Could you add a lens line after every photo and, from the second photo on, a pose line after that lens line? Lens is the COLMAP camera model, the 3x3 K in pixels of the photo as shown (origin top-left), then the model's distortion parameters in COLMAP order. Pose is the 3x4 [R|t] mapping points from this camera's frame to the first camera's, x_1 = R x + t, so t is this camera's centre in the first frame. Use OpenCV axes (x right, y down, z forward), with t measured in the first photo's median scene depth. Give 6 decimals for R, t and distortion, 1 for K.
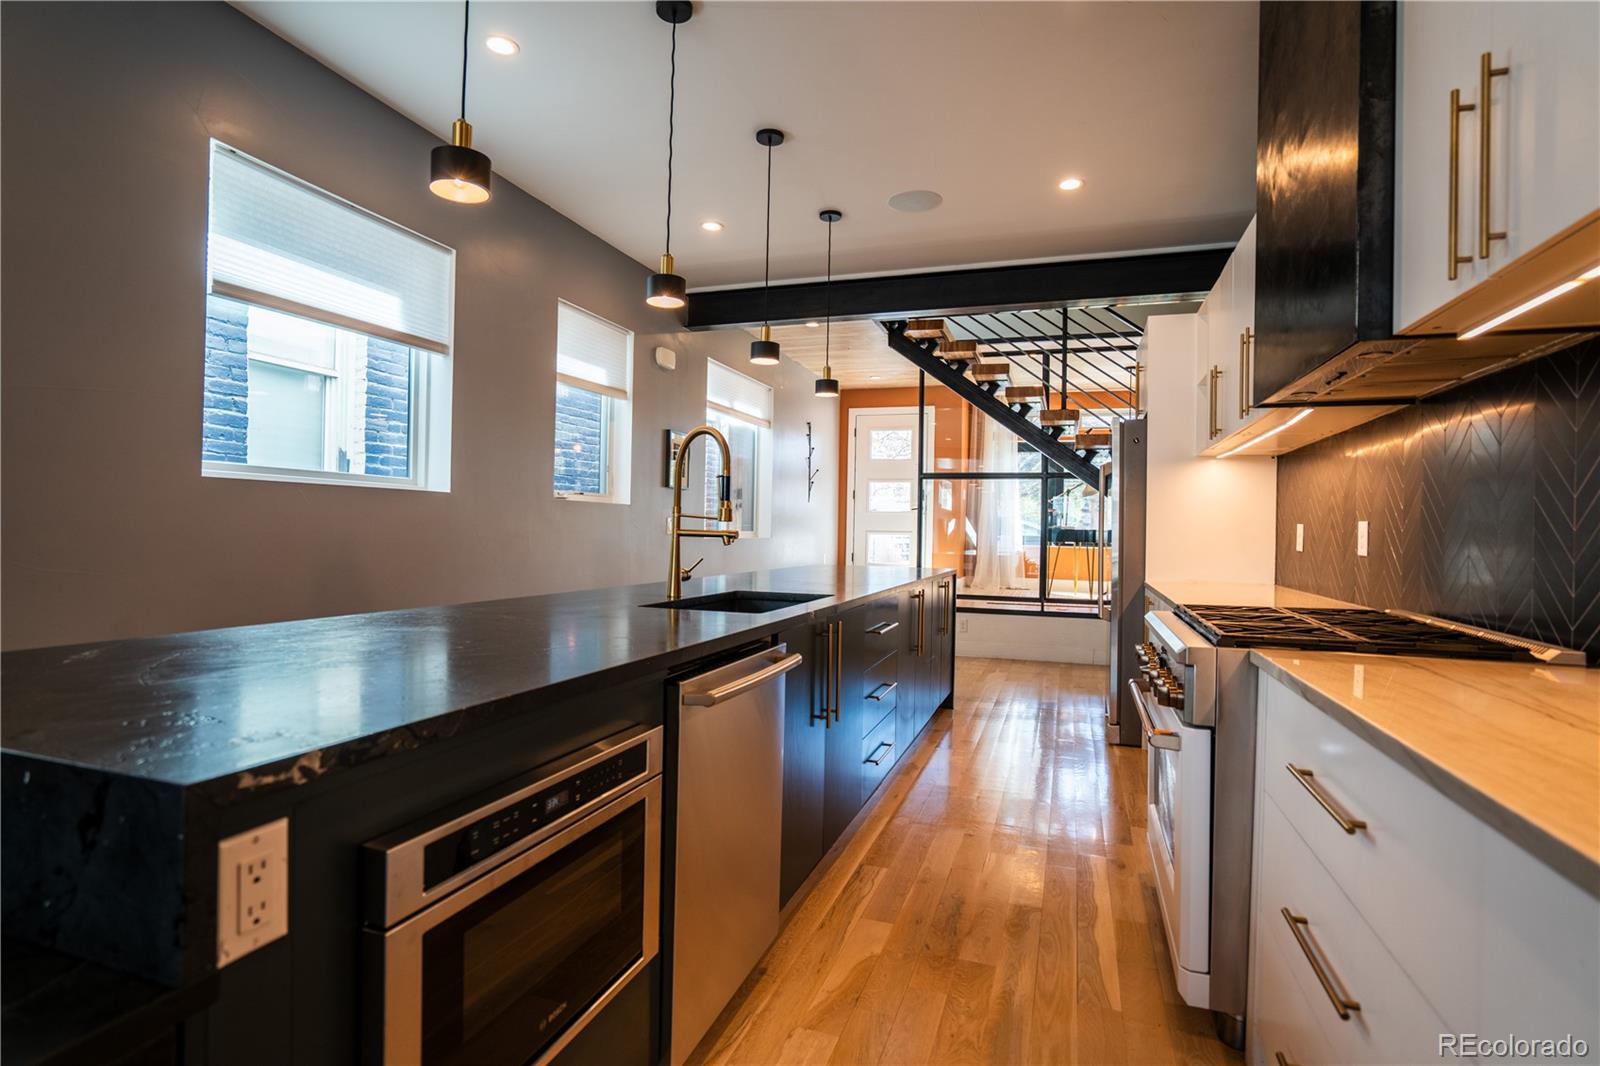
lens RADIAL K [[775.4, 0, 800.0], [0, 775.4, 533.0], [0, 0, 1]] dist [-0.056914, 0.025426]
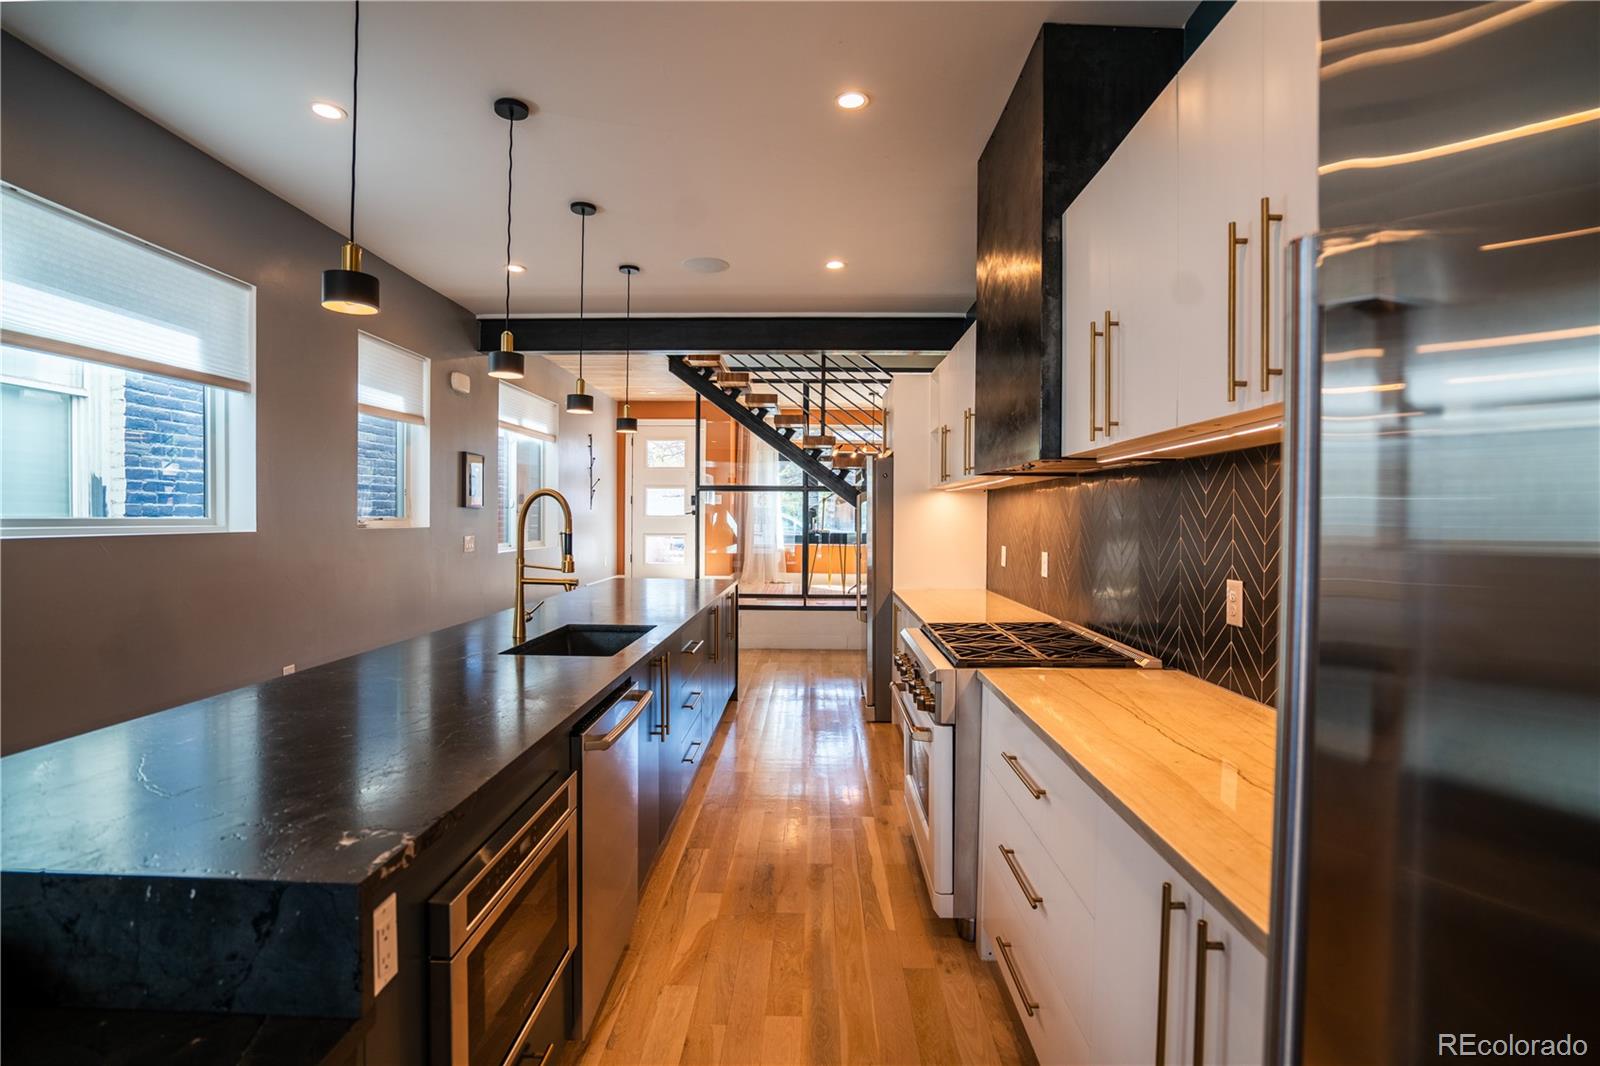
lens RADIAL K [[734.6, 0, 795.1], [0, 734.6, 533.5], [0, 0, 1]] dist [-0.064479, 0.024406]
pose [[0.952527, -0.015629, 0.304052, -0.079560], [0.010141, 0.999756, 0.019621, -0.069370], [-0.304284, -0.015606, 0.952453, -0.108283]]
